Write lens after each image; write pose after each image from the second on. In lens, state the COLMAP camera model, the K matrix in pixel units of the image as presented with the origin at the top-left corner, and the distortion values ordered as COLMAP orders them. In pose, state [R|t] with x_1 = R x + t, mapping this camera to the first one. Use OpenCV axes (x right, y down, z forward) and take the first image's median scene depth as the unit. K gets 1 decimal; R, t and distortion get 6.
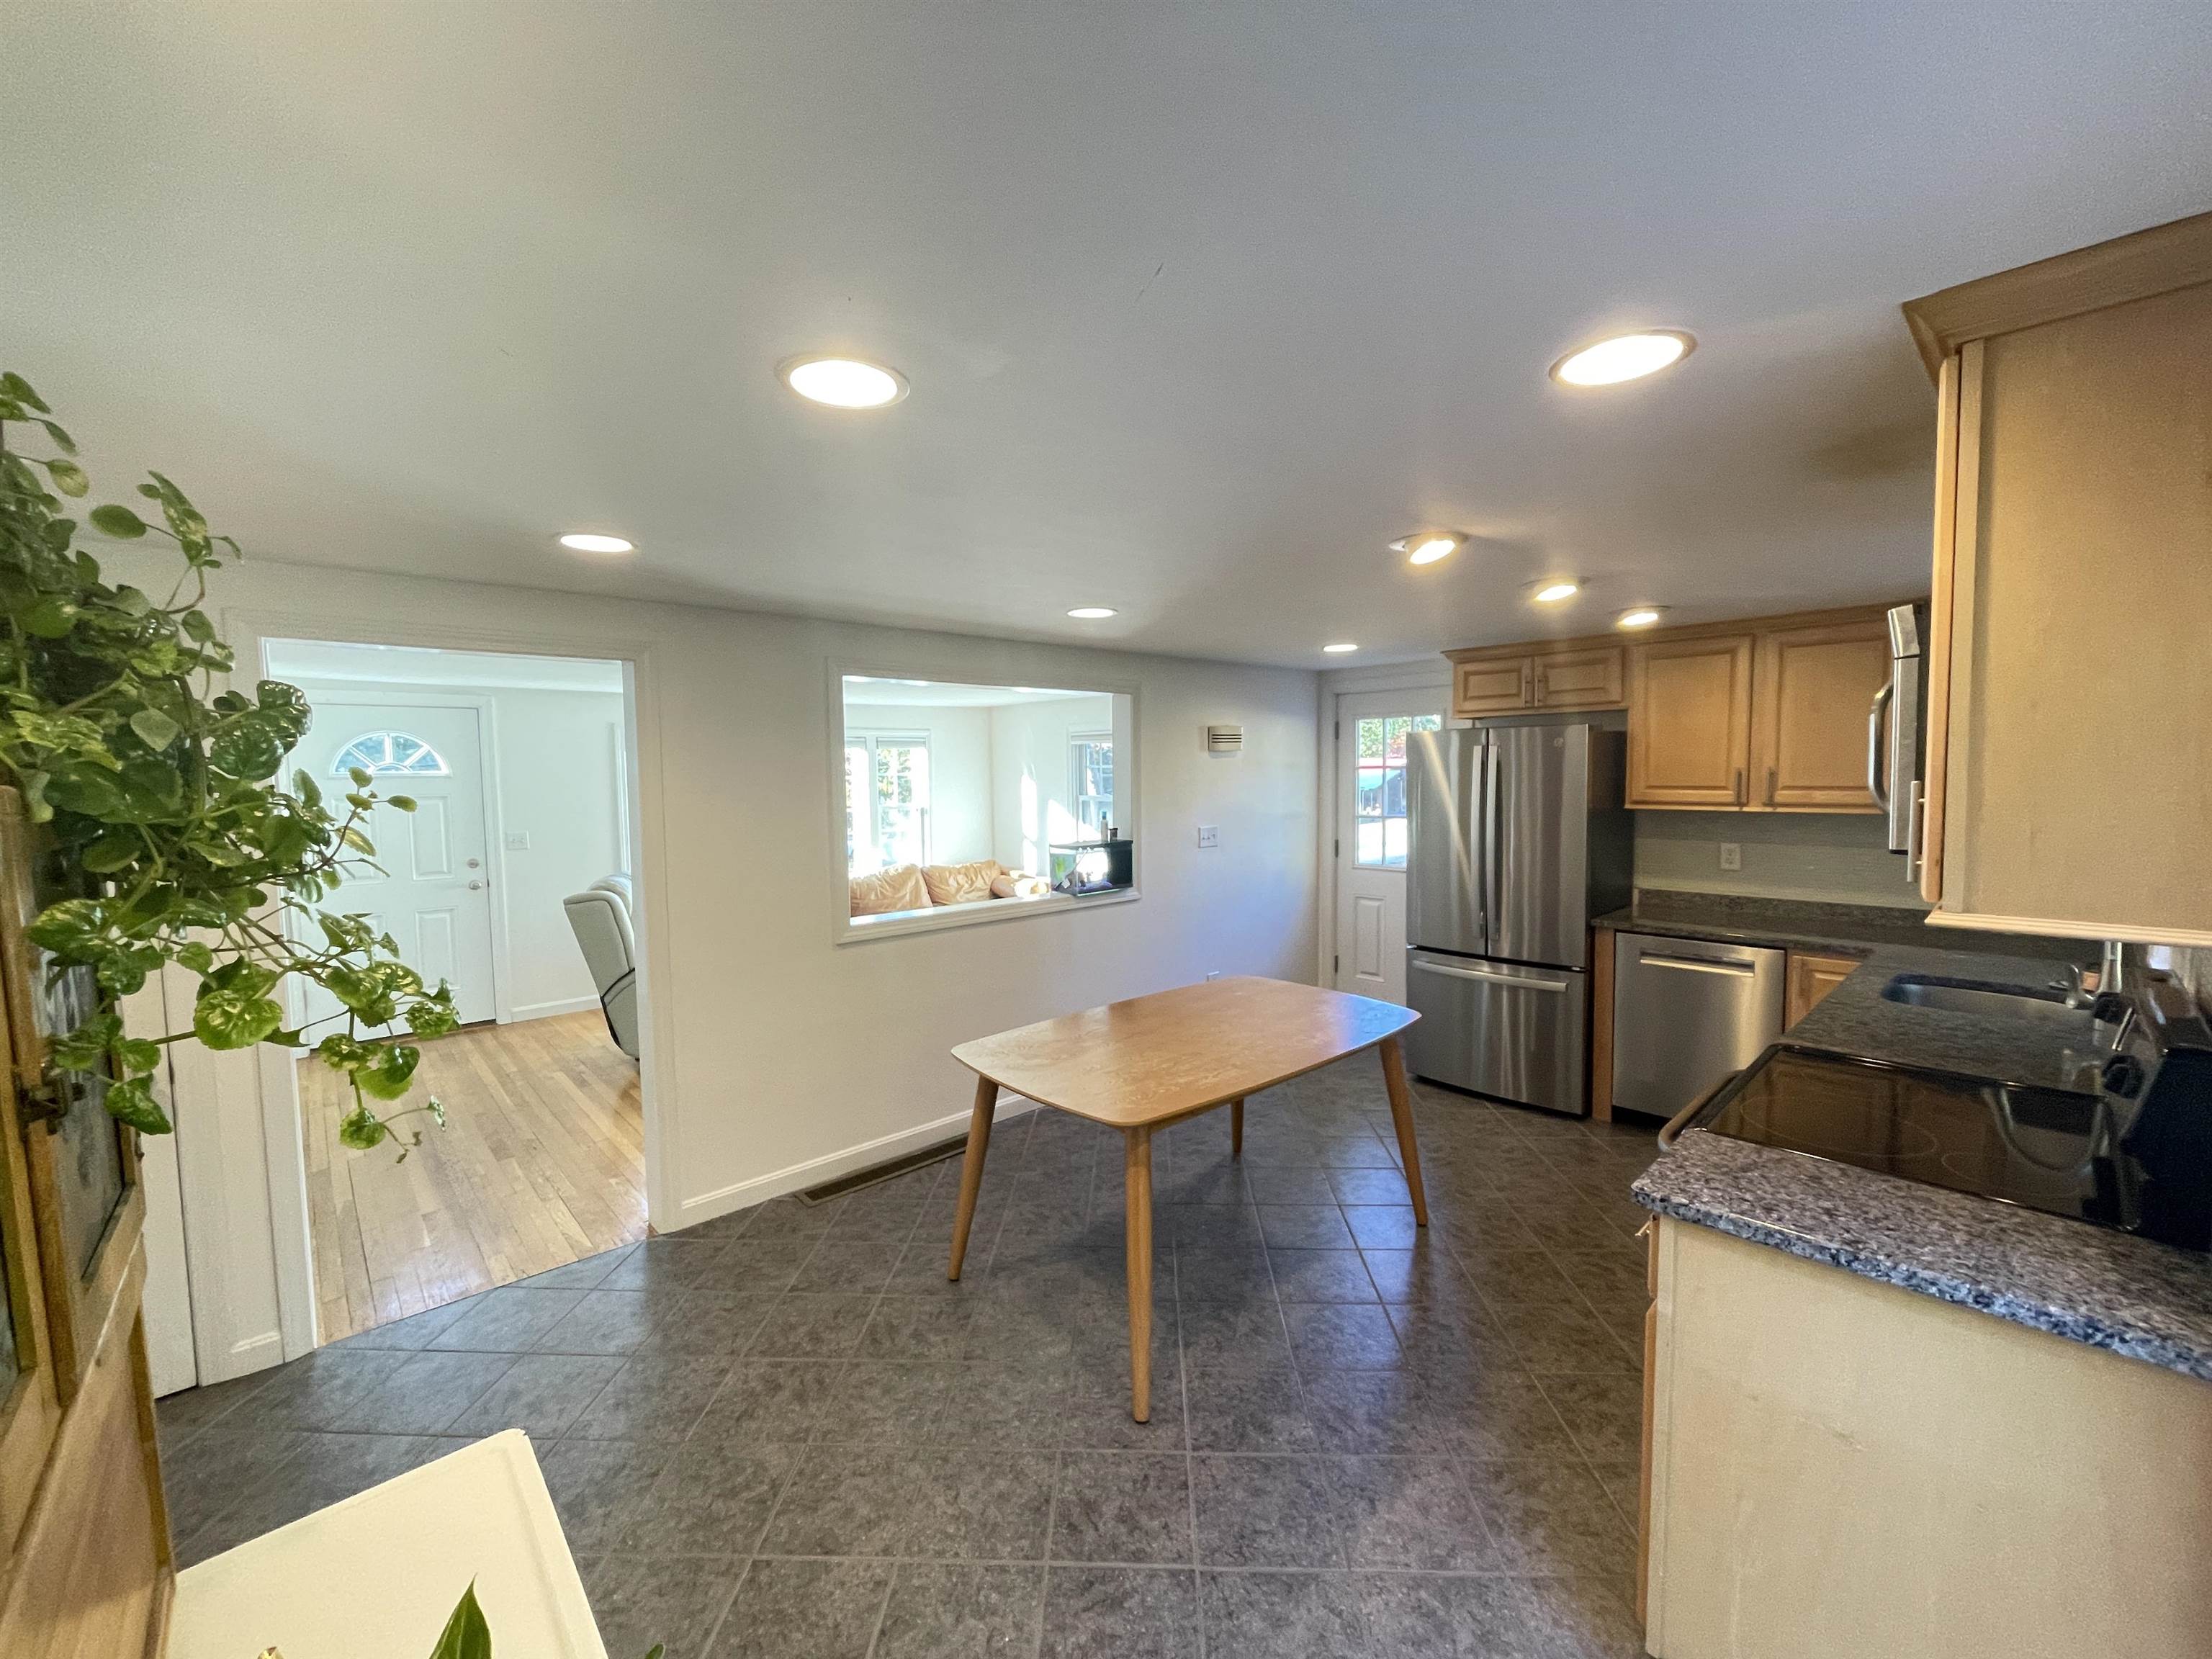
lens RADIAL K [[891.9, 0, 1101.1], [0, 891.9, 831.8], [0, 0, 1]] dist [-0.000935, -0.000094]
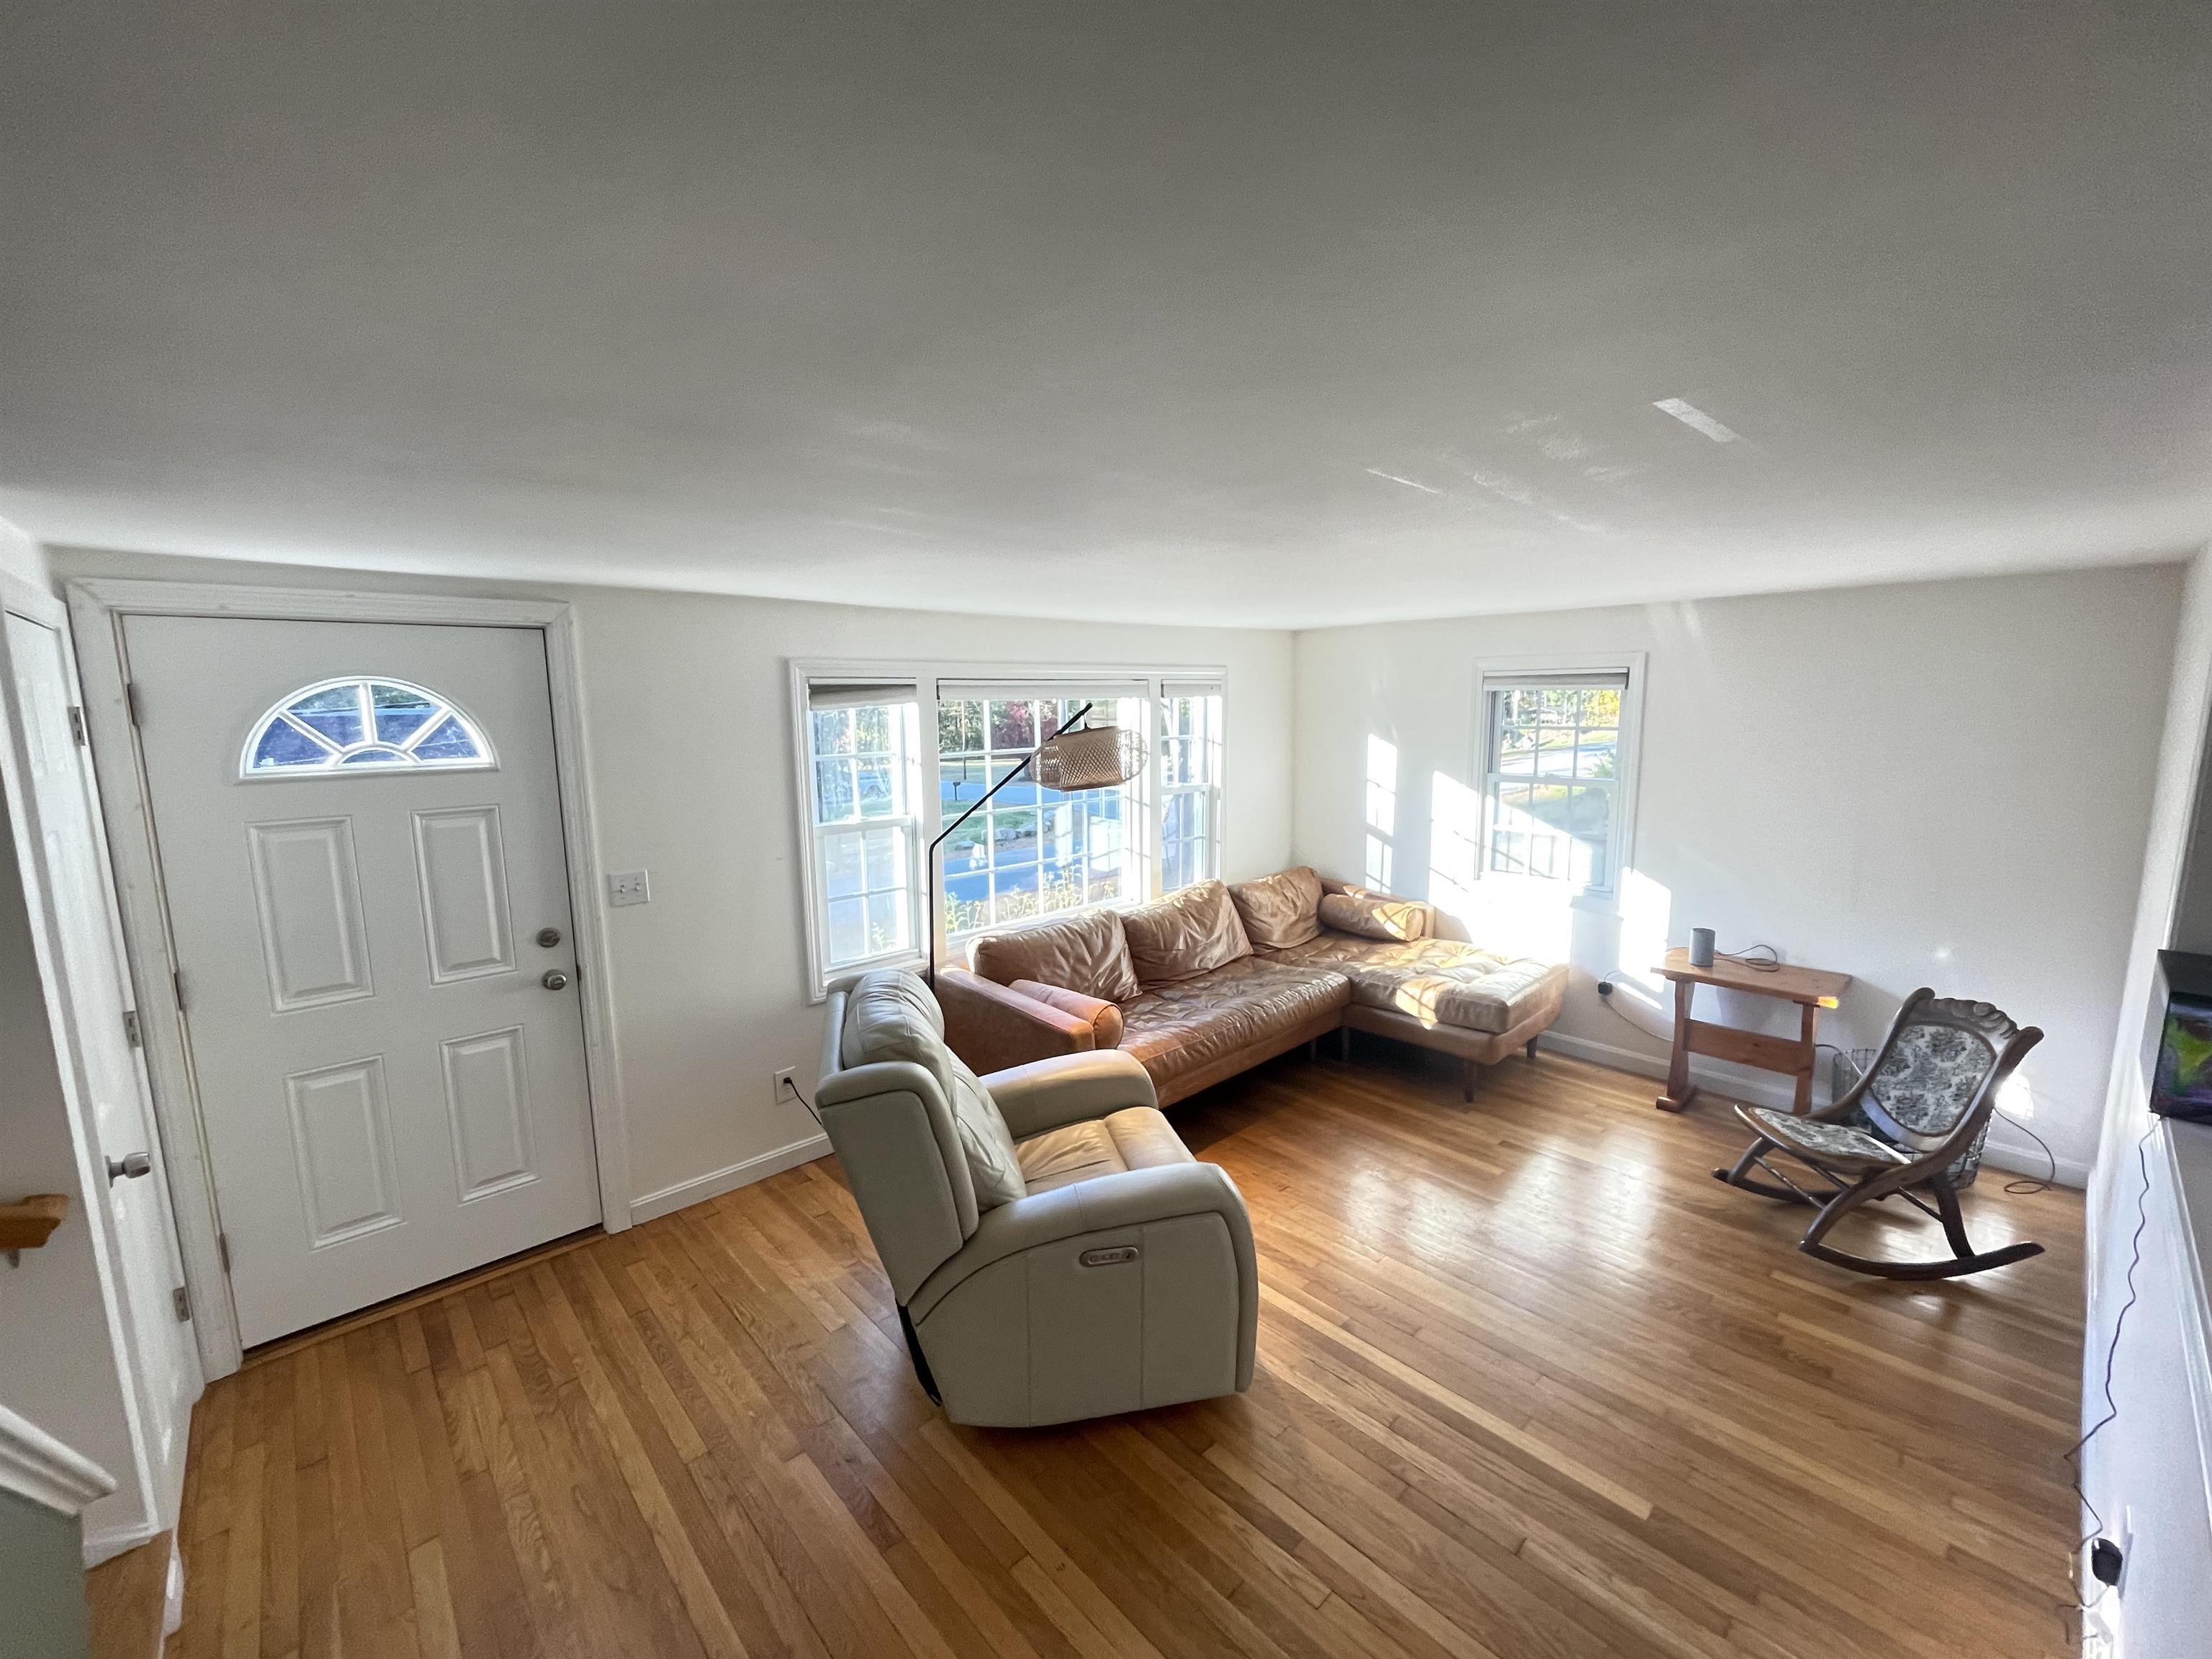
lens RADIAL K [[901.8, 0, 1117.2], [0, 901.8, 829.1], [0, 0, 1]] dist [-0.001318, -0.000379]
pose [[0.999886, -0.002747, 0.014851, -0.394939], [0.001661, 0.997355, 0.072663, -0.064413], [-0.015012, -0.072630, 0.997246, 0.496229]]
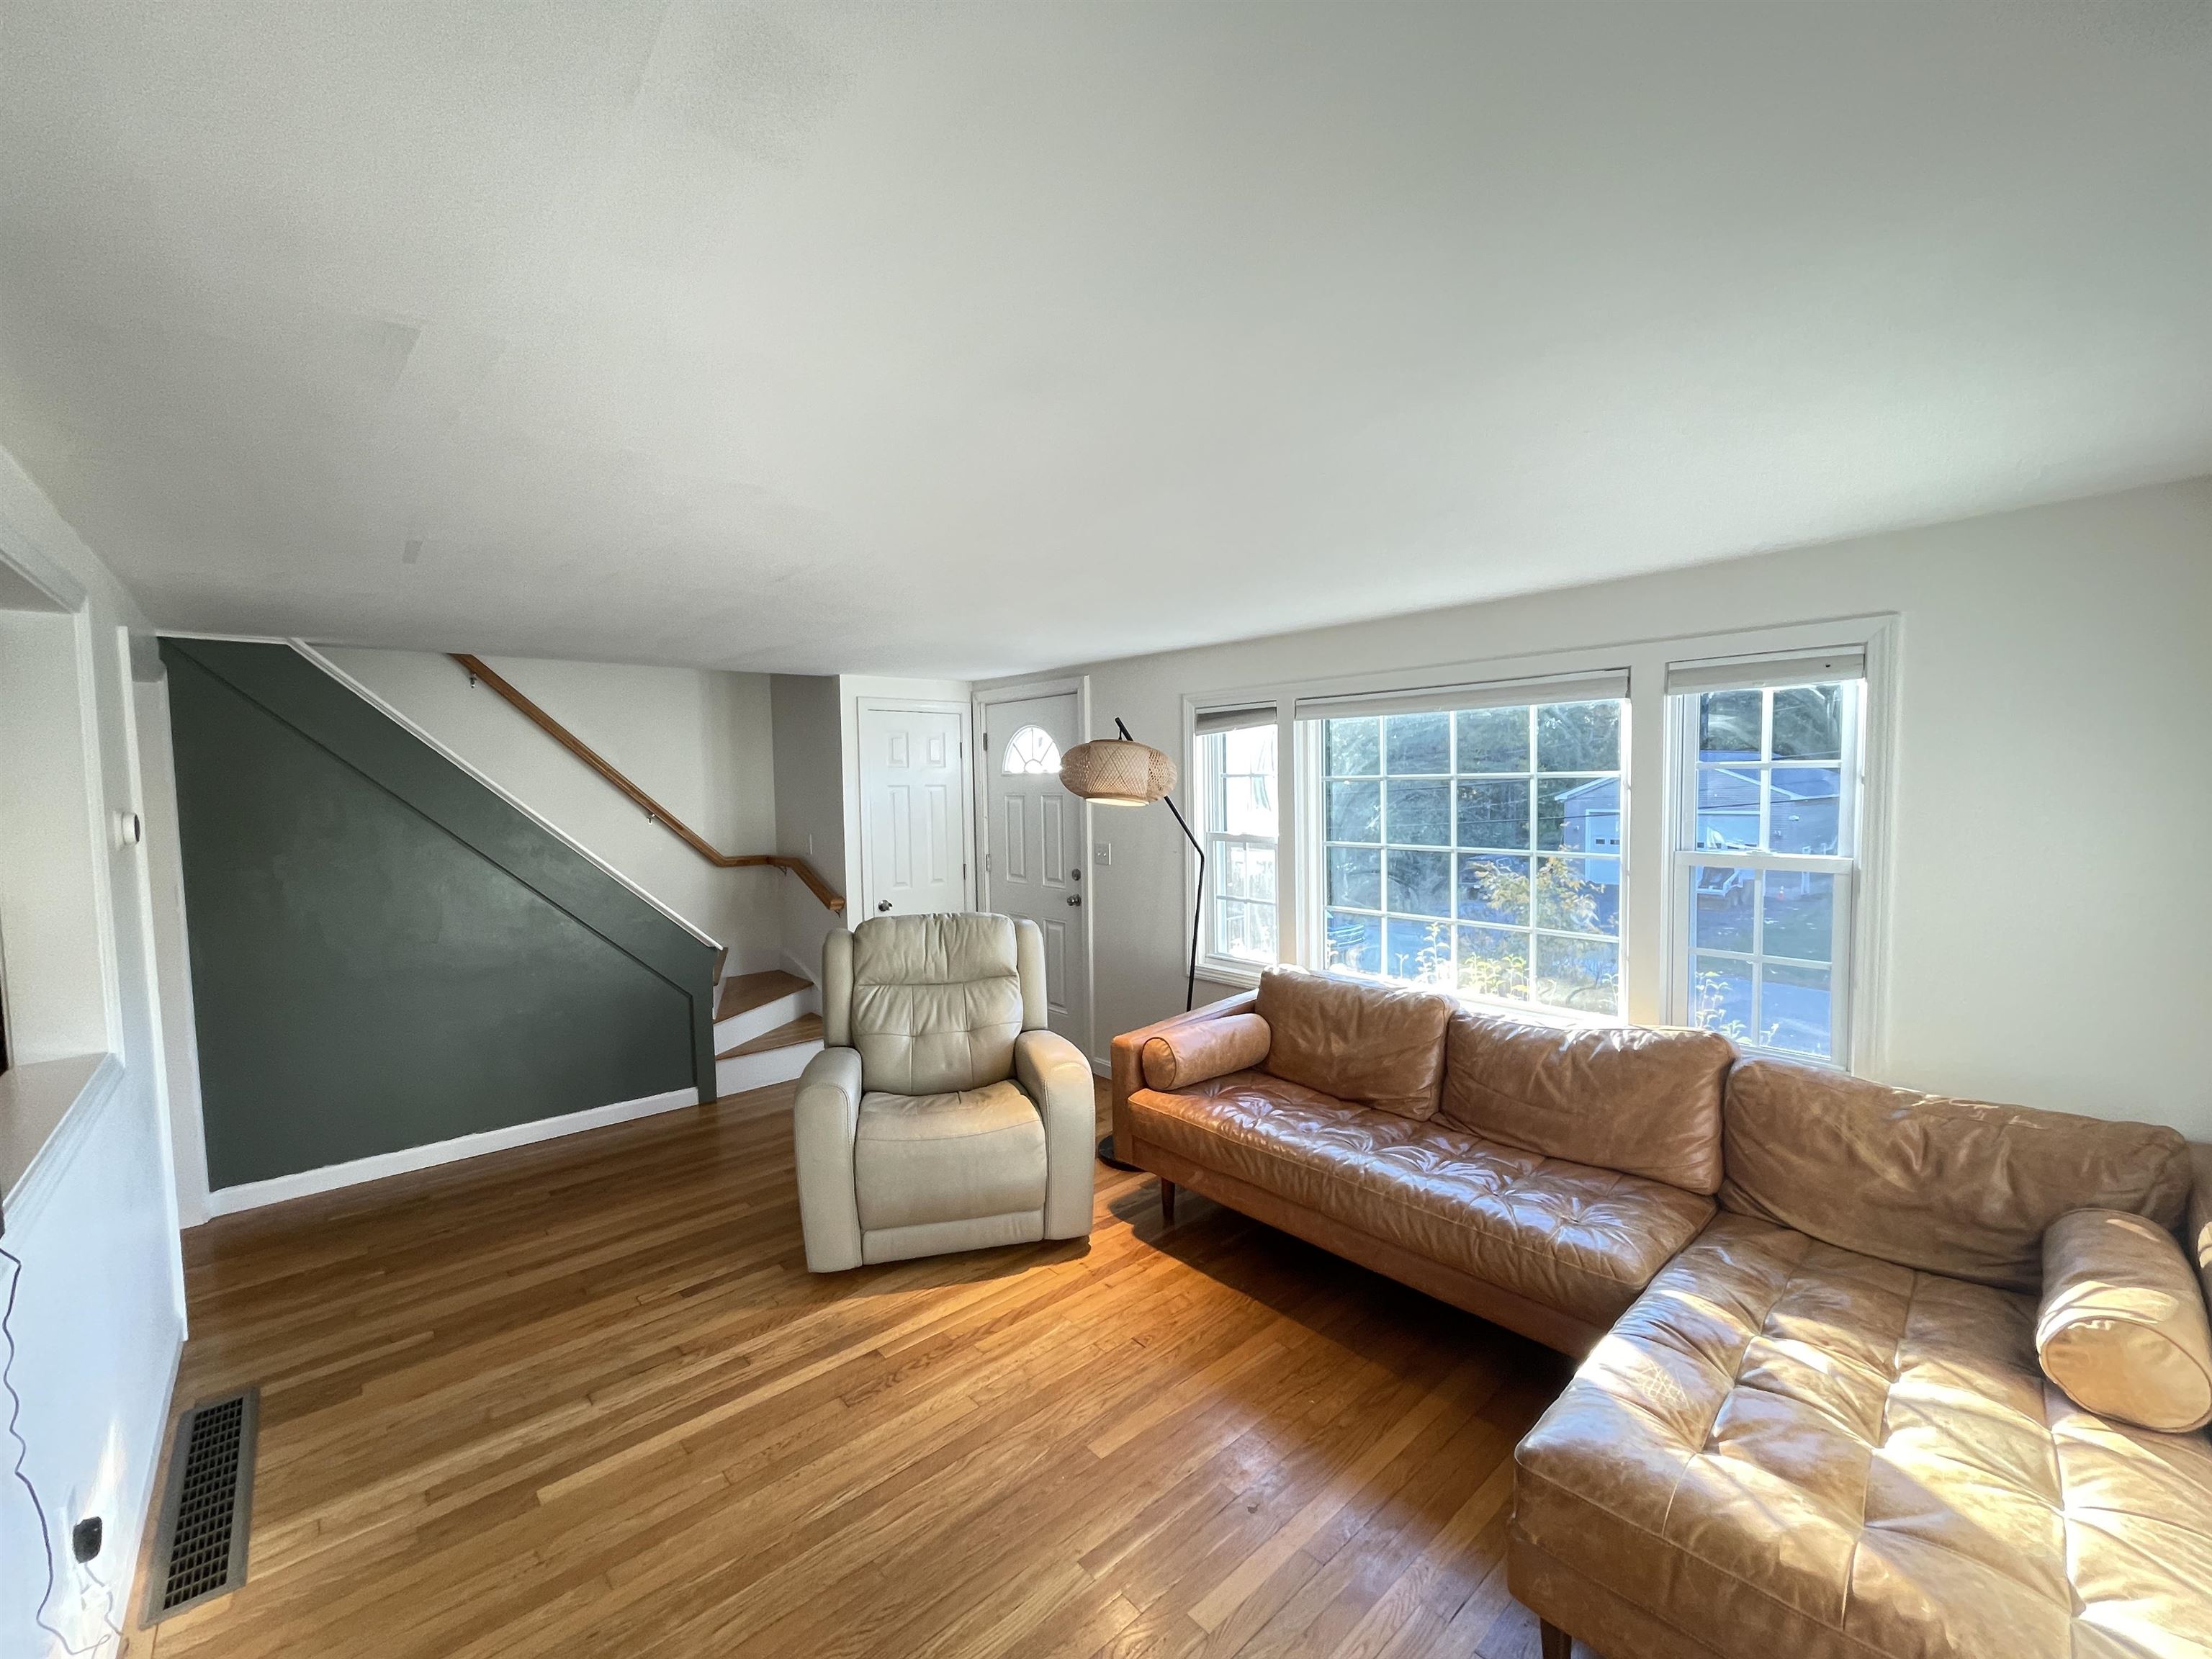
lens RADIAL K [[901.8, 0, 1117.2], [0, 901.8, 829.1], [0, 0, 1]] dist [-0.001318, -0.000379]
pose [[-0.009774, 0.073185, -0.997270, 0.173605], [-0.040481, 0.996472, 0.073523, -0.076481], [0.999132, 0.041089, -0.006777, 1.065698]]
